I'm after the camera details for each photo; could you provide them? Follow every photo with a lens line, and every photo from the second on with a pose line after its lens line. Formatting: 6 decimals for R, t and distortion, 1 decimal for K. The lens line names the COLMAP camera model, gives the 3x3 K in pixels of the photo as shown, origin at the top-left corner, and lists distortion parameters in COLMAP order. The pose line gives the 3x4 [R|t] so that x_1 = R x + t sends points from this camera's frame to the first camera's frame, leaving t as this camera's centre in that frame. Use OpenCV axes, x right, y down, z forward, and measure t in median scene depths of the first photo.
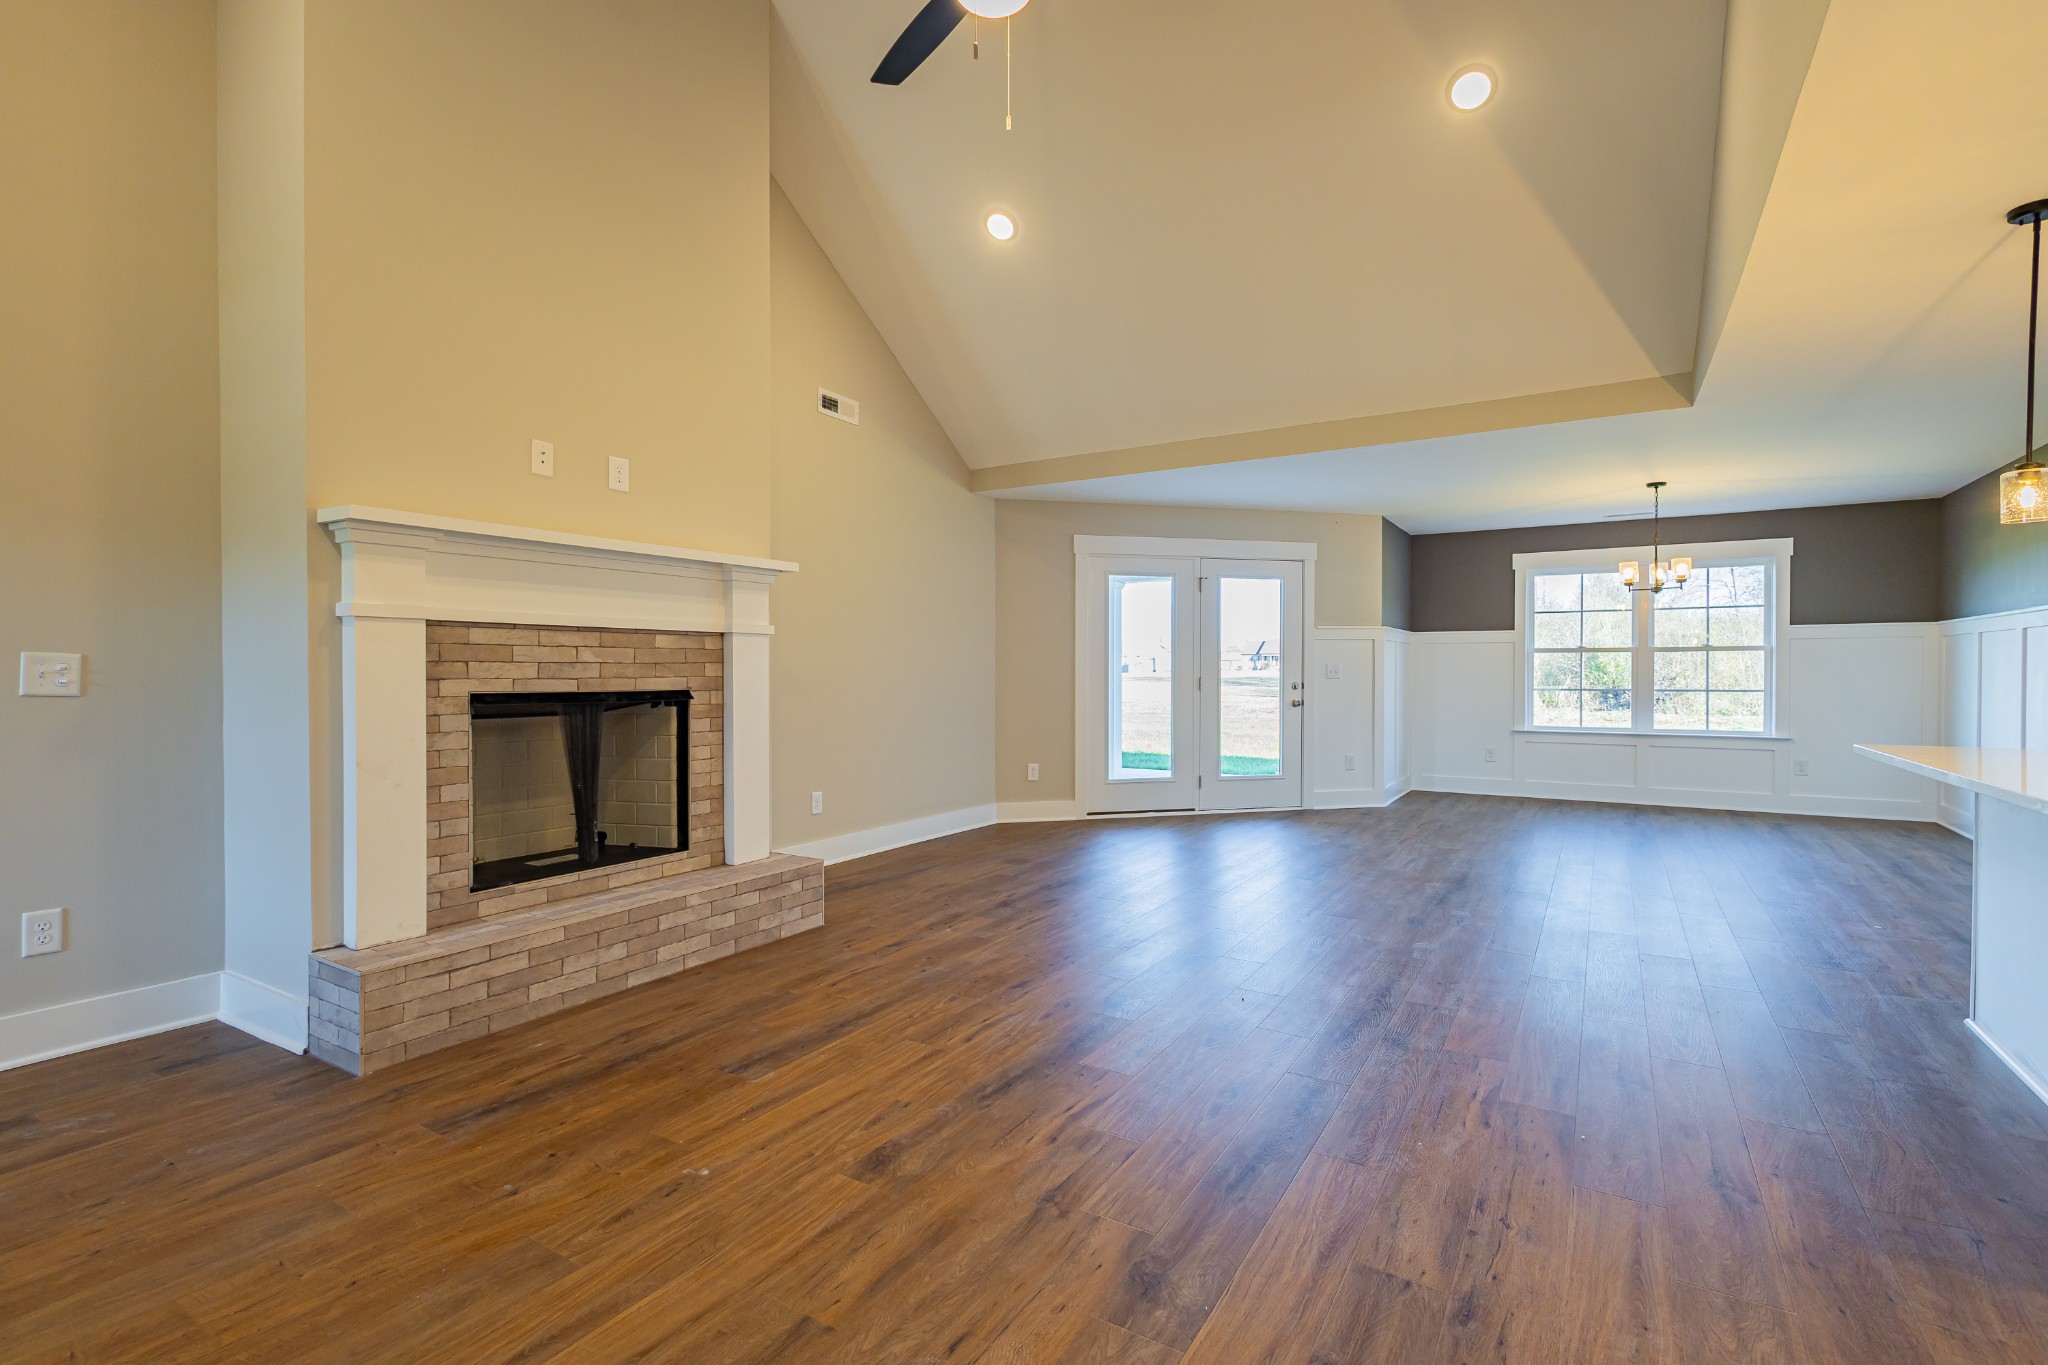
lens RADIAL K [[959.2, 0, 955.6], [0, 959.2, 680.5], [0, 0, 1]] dist [-0.014358, 0.000374]
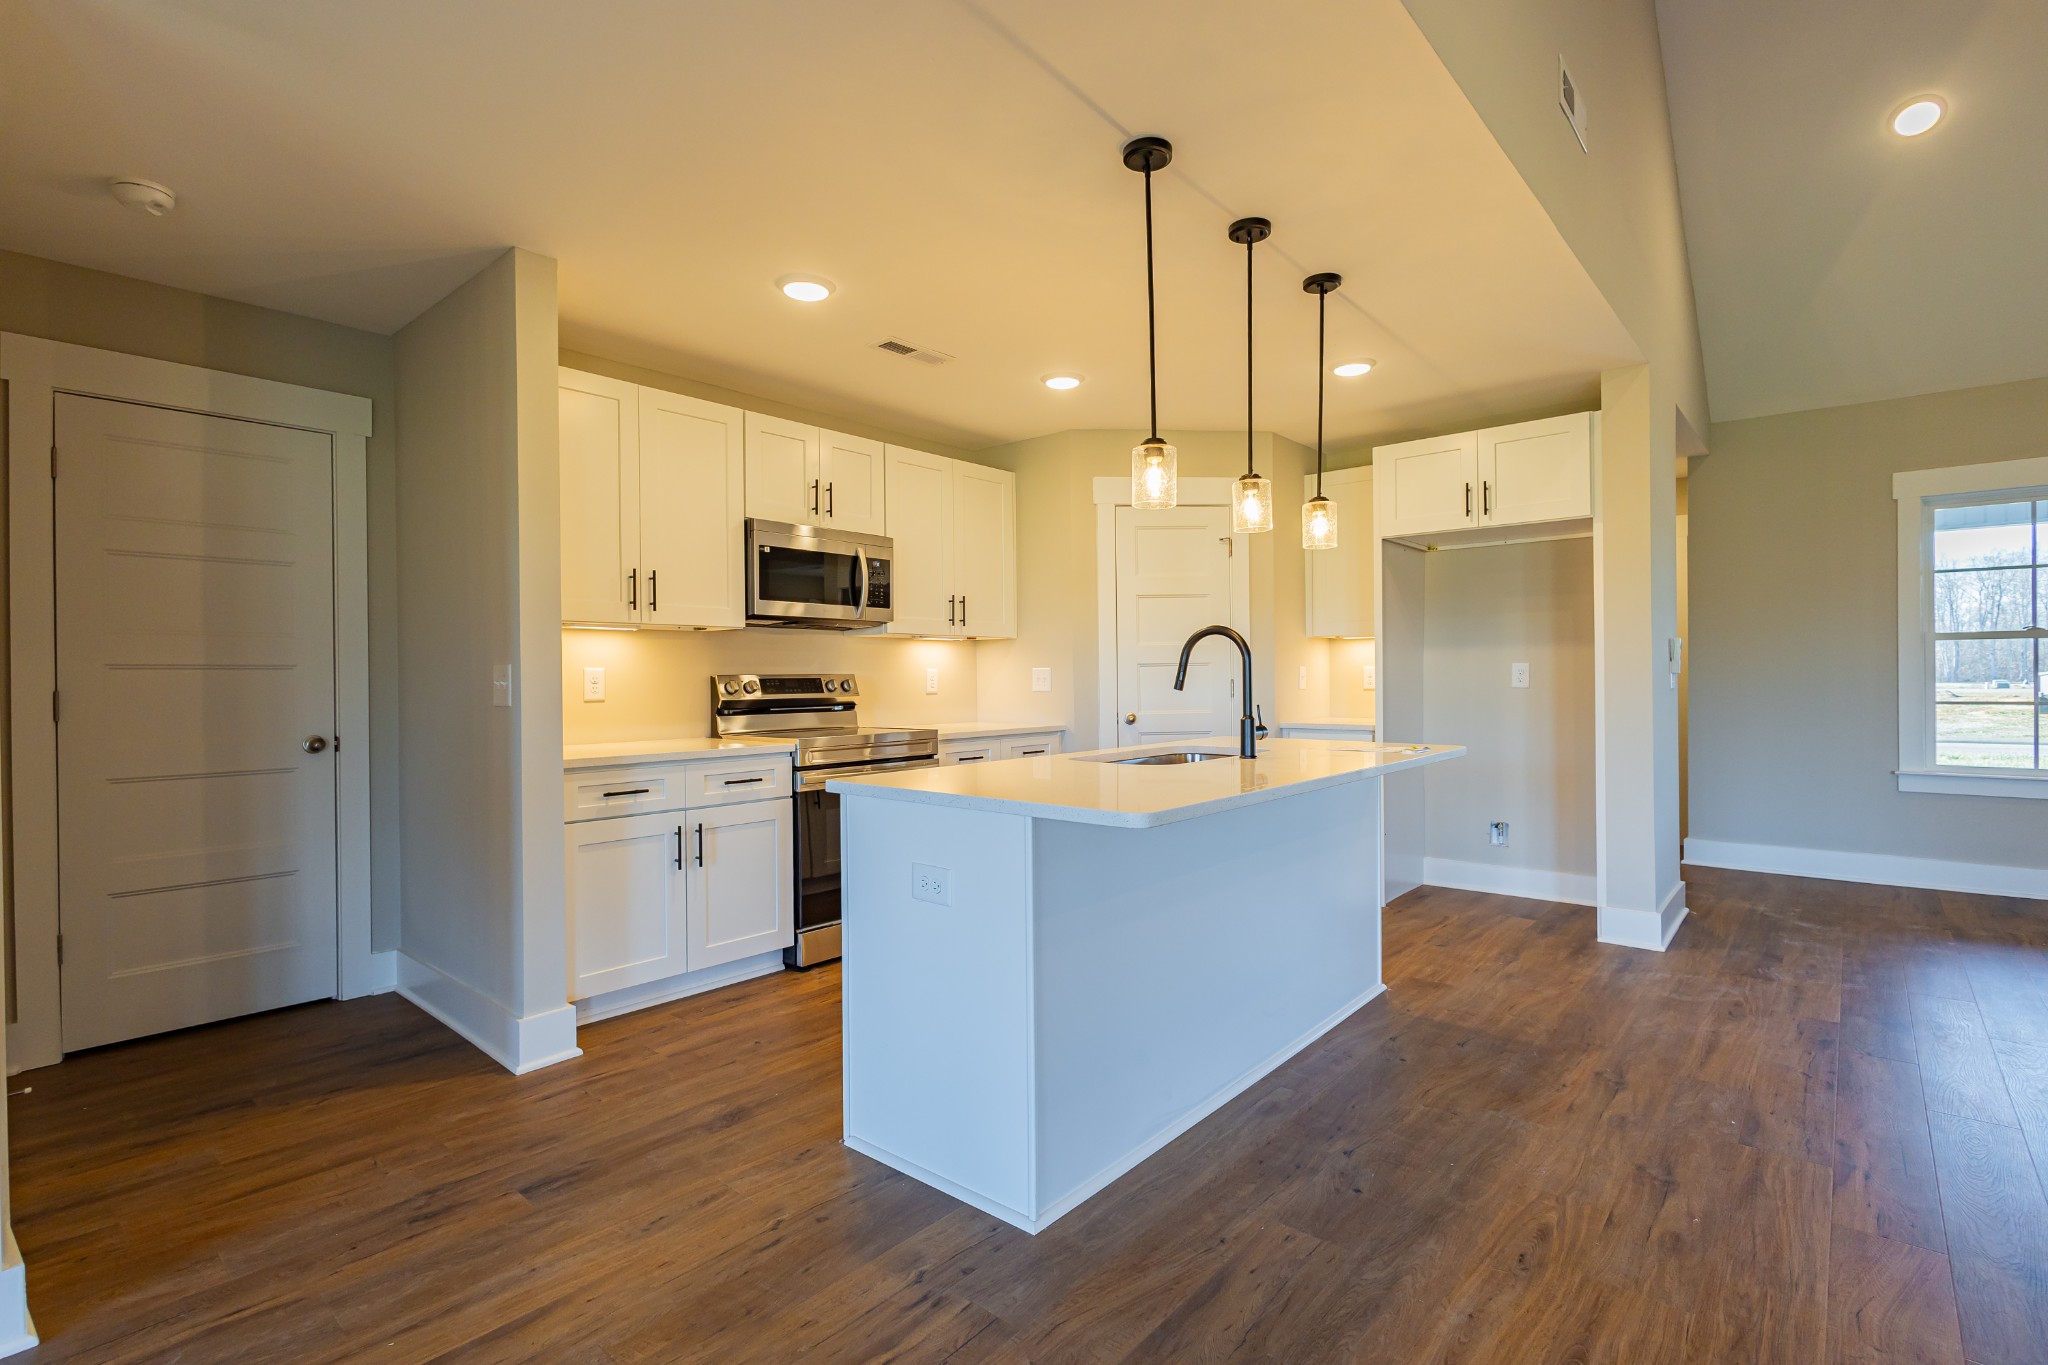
lens RADIAL K [[914.9, 0, 1026.7], [0, 914.9, 679.3], [0, 0, 1]] dist [0.015152, -0.005276]
pose [[-0.991650, 0.010119, 0.128562, 0.421365], [0.011485, 0.999885, 0.009887, -0.006658], [-0.128448, 0.011281, -0.991652, 0.682244]]
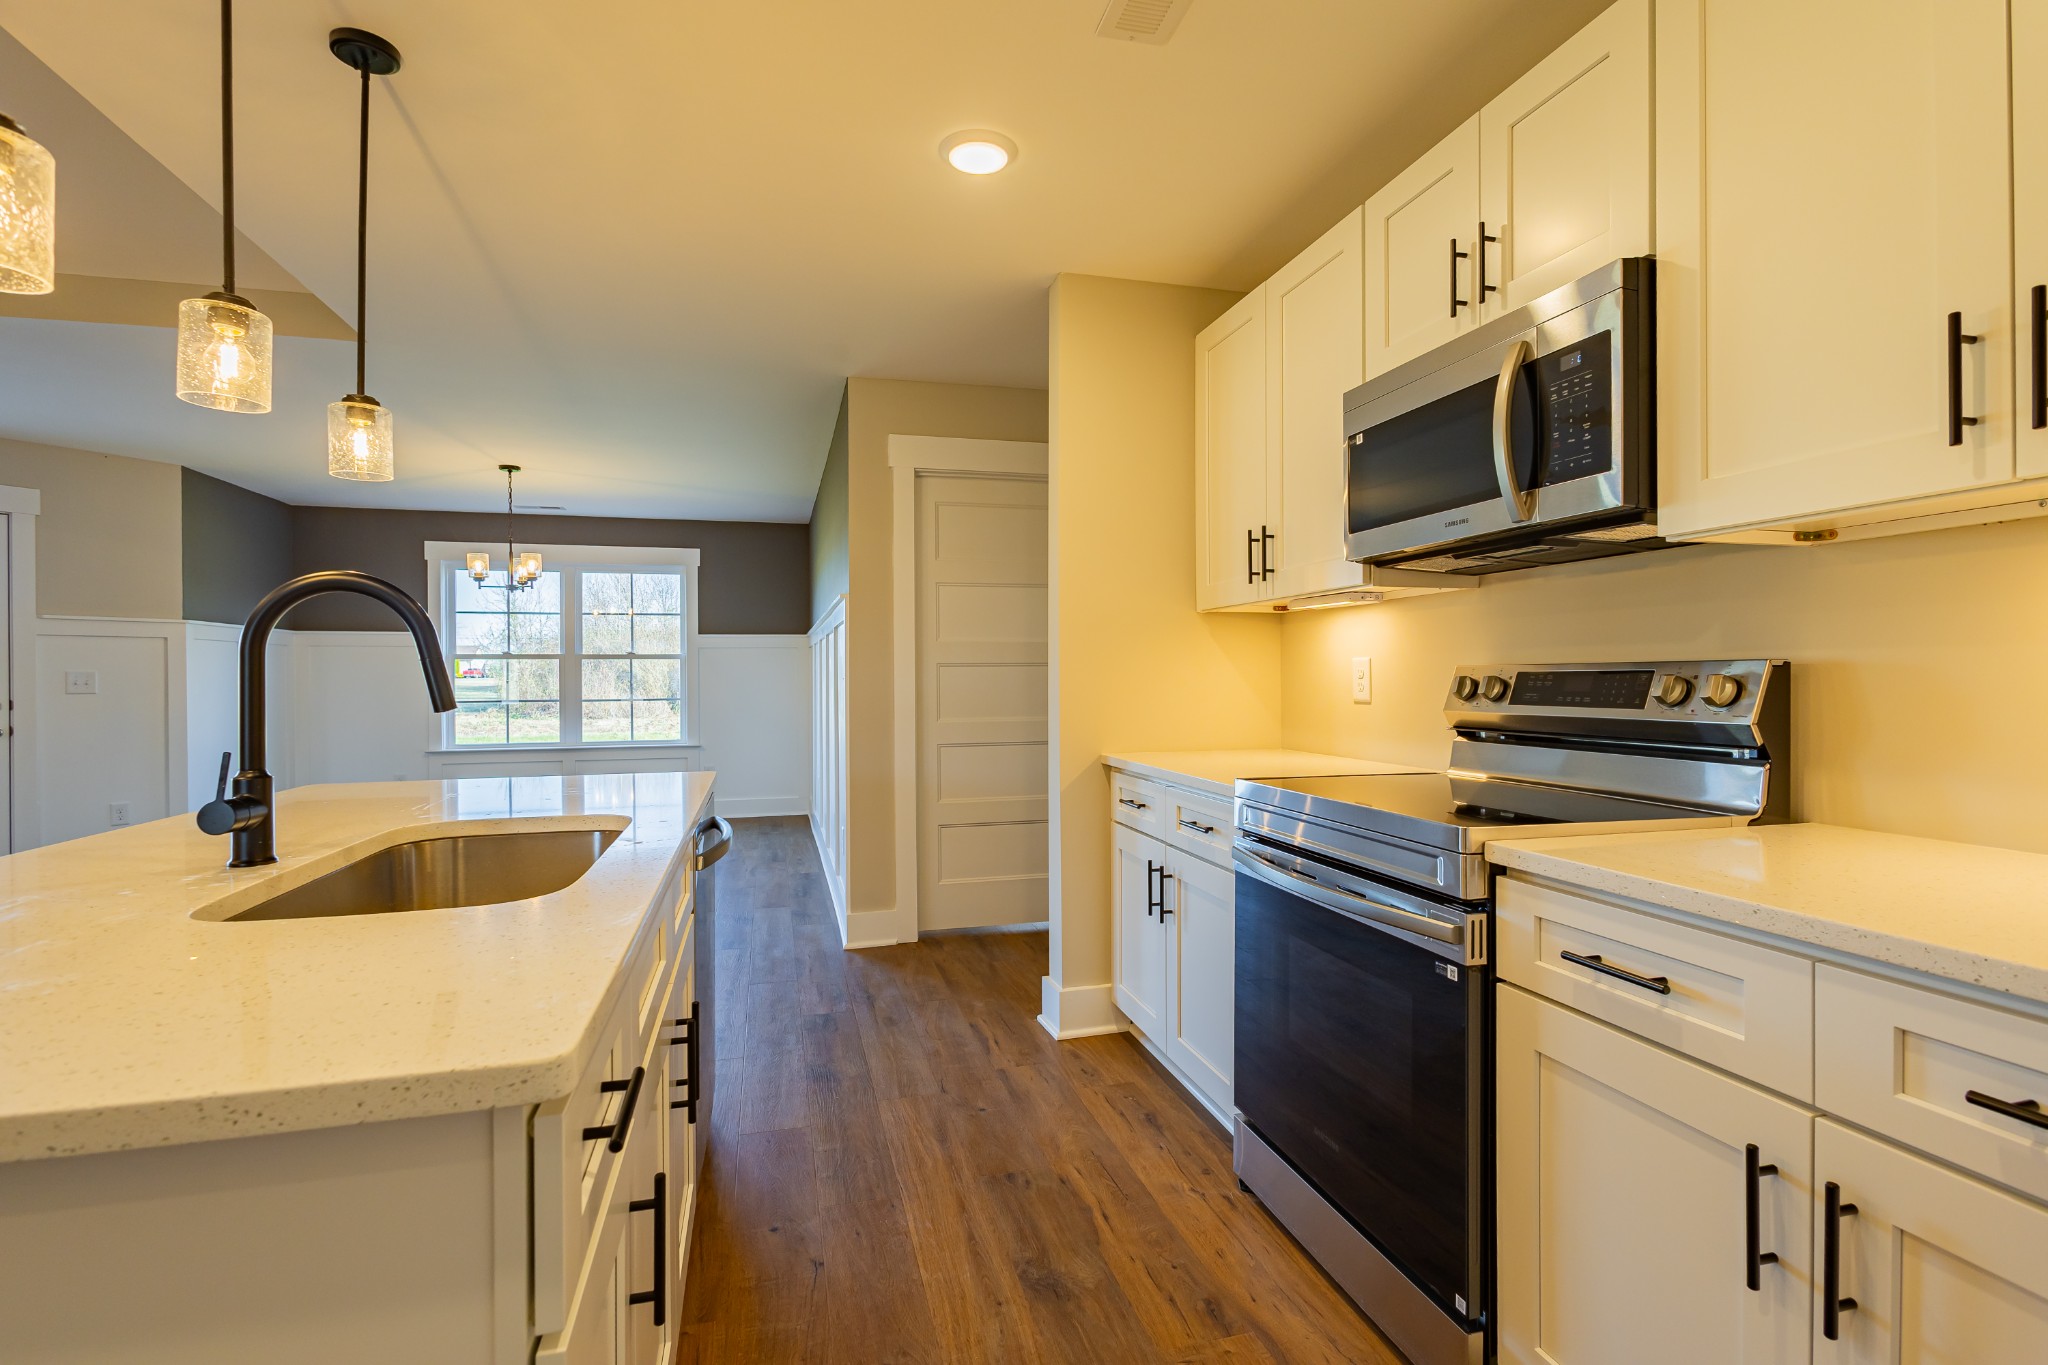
lens RADIAL K [[965.9, 0, 1038.1], [0, 965.9, 678.1], [0, 0, 1]] dist [0.003960, -0.000089]
pose [[0.655871, -0.003089, 0.754866, 0.336339], [0.011312, 0.999920, -0.005737, -0.001513], [-0.754788, 0.012302, 0.655853, 0.044072]]
